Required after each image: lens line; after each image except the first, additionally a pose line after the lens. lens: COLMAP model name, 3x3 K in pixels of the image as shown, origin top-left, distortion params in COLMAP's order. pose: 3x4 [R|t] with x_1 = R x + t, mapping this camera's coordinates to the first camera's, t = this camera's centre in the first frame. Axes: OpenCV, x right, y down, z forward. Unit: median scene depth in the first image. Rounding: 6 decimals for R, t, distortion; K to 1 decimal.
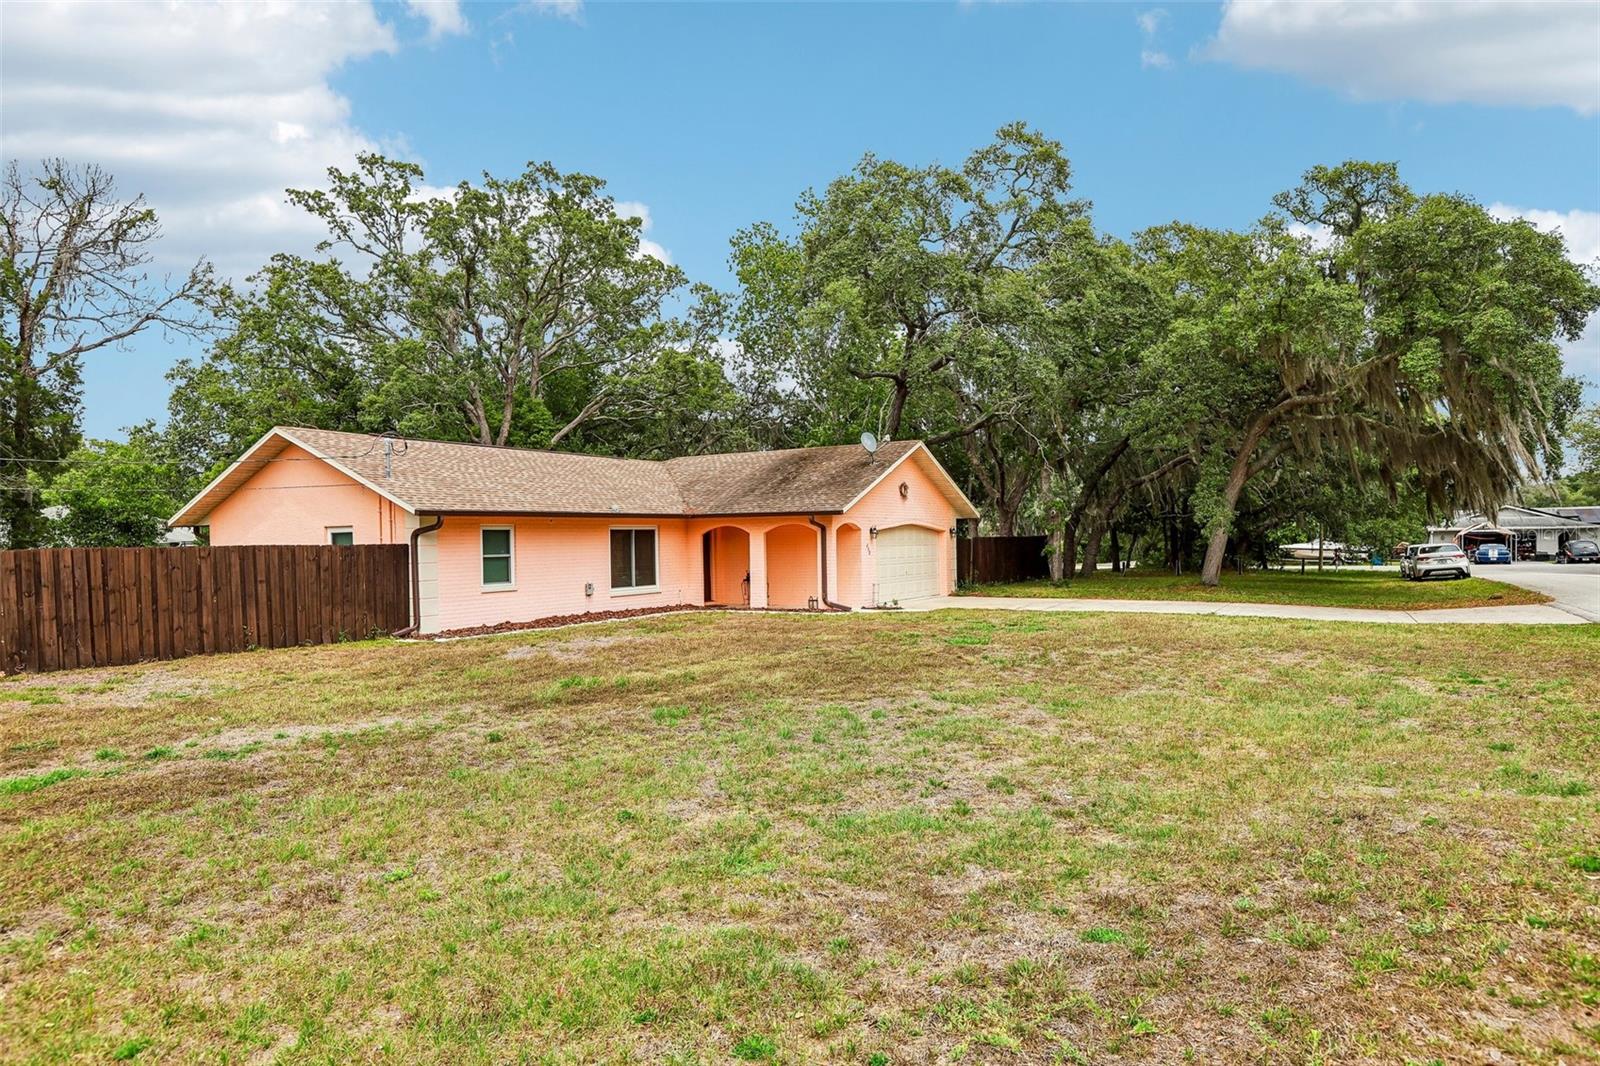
lens RADIAL K [[1012.2, 0, 800.0], [0, 1012.2, 533.0], [0, 0, 1]] dist [0.055083, 0.000272]
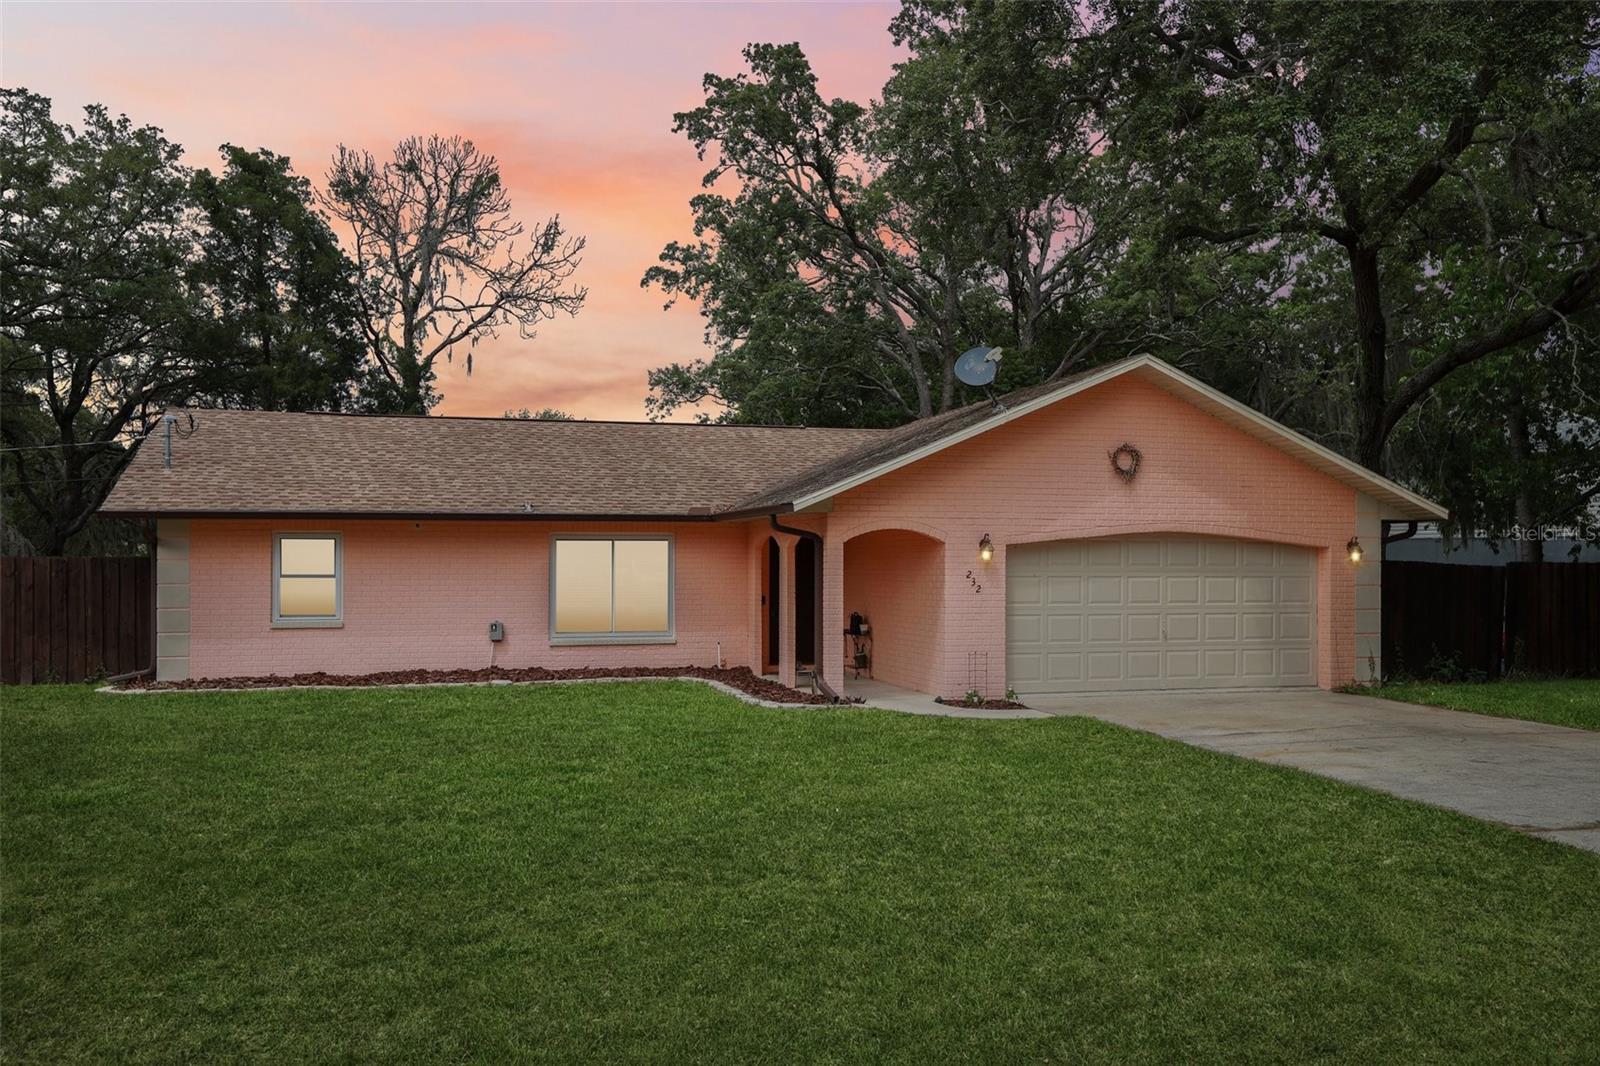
lens RADIAL K [[1361.5, 0, 822.3], [0, 1361.5, 535.5], [0, 0, 1]] dist [-0.047337, 0.220905]
pose [[0.713193, 0.008086, -0.700922, 0.560719], [-0.008885, 0.999957, 0.002495, -0.010347], [0.700912, 0.004448, 0.713234, 0.538128]]
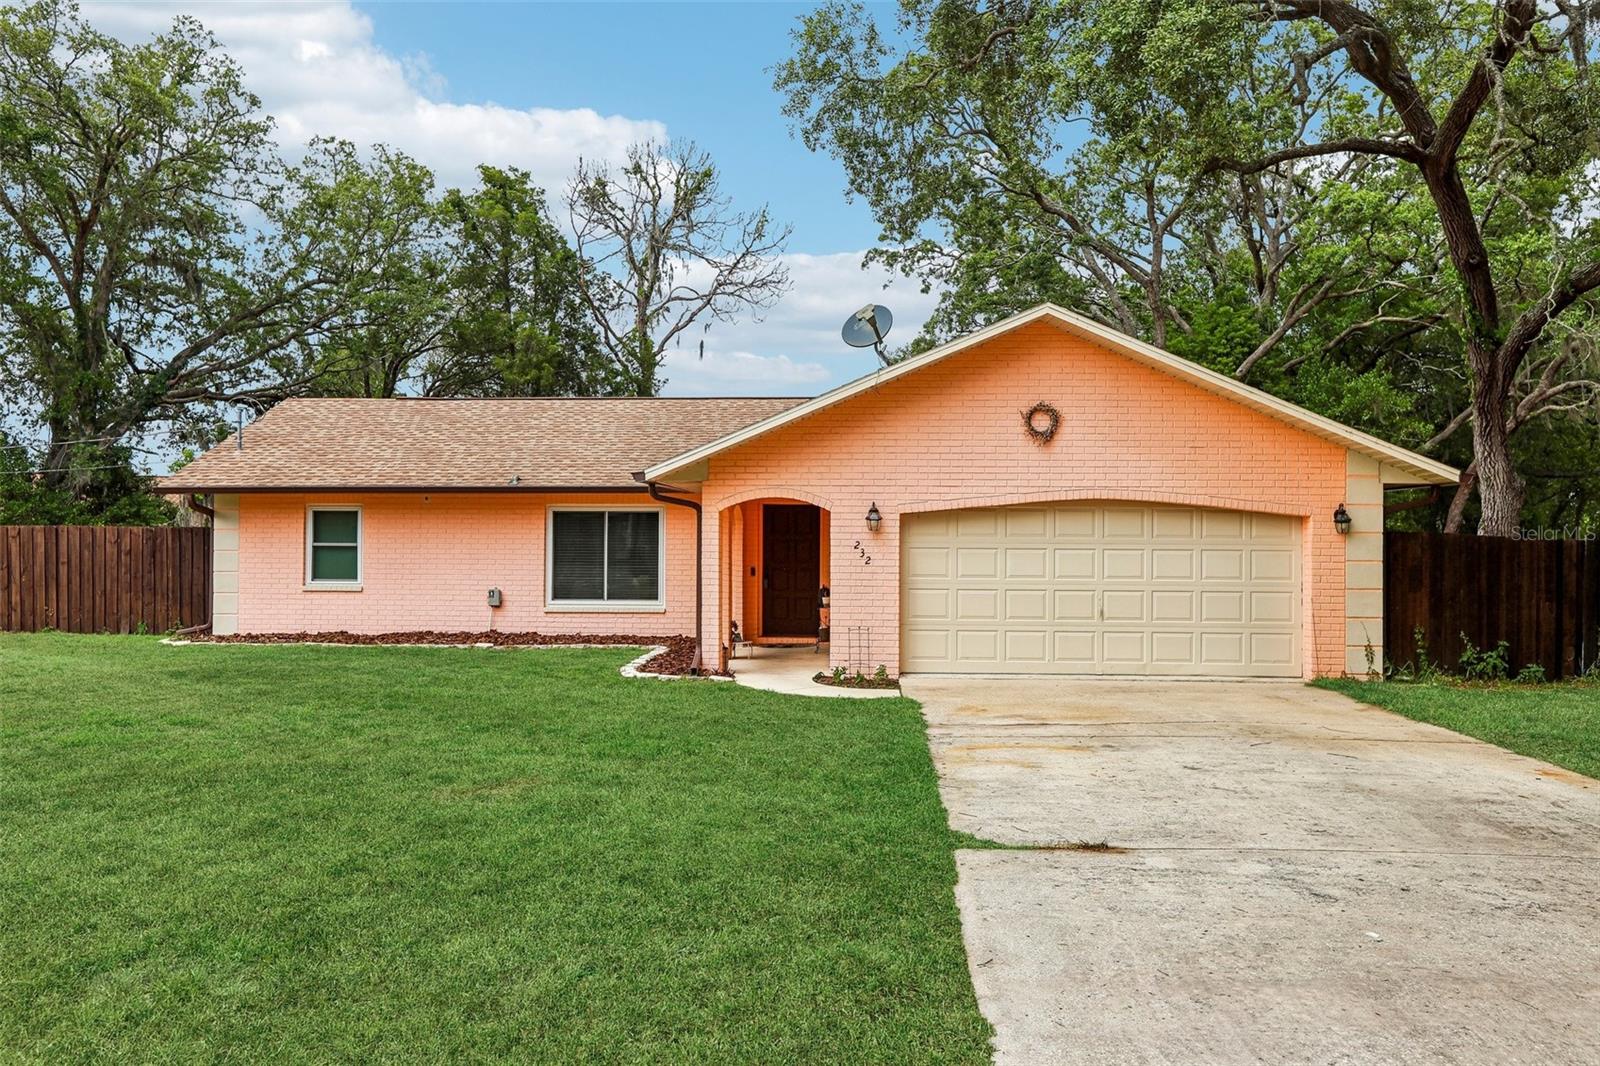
lens RADIAL K [[1304.4, 0, 810.3], [0, 1304.4, 512.8], [0, 0, 1]] dist [-0.007712, 0.093794]
pose [[0.451355, 0.007407, -0.892314, 0.693773], [-0.004082, 0.999972, 0.006235, -0.008813], [0.892335, 0.000828, 0.451372, 0.808844]]
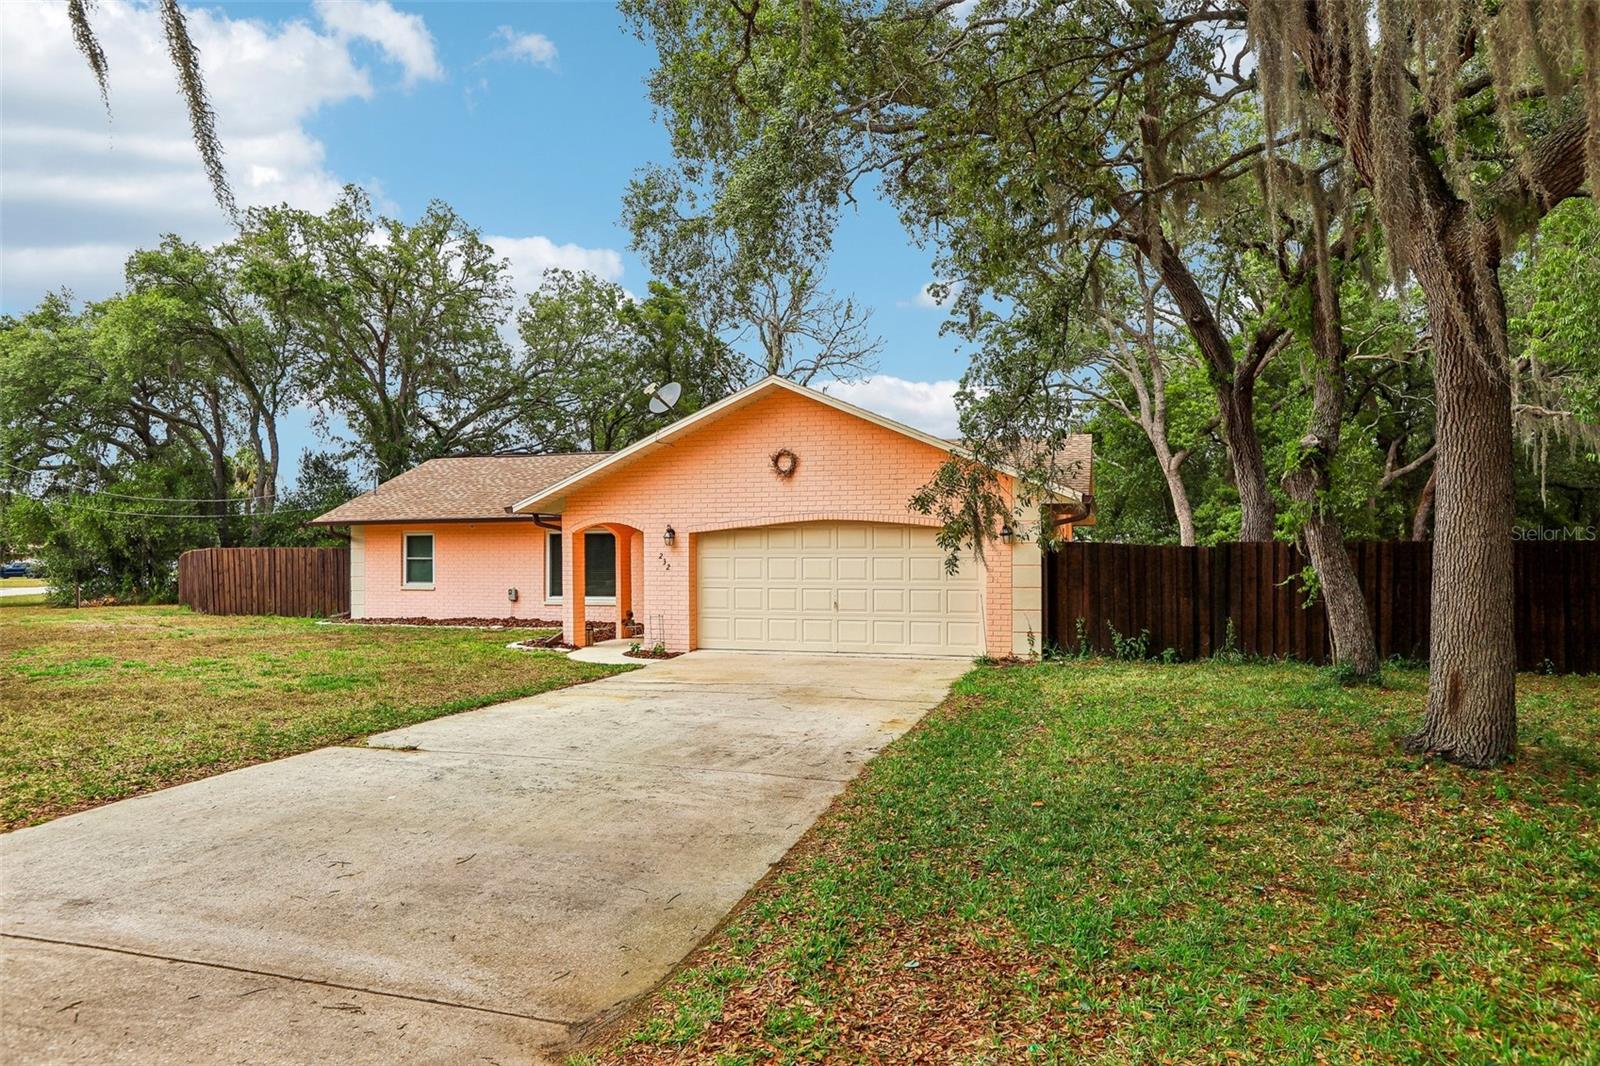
lens RADIAL K [[1042.4, 0, 800.0], [0, 1042.4, 533.0], [0, 0, 1]] dist [-0.003618, 0.003596]
pose [[0.202696, 0.004007, -0.979234, 0.864107], [0.011931, 0.999907, 0.006561, -0.008222], [0.979169, -0.013013, 0.202629, 1.092598]]
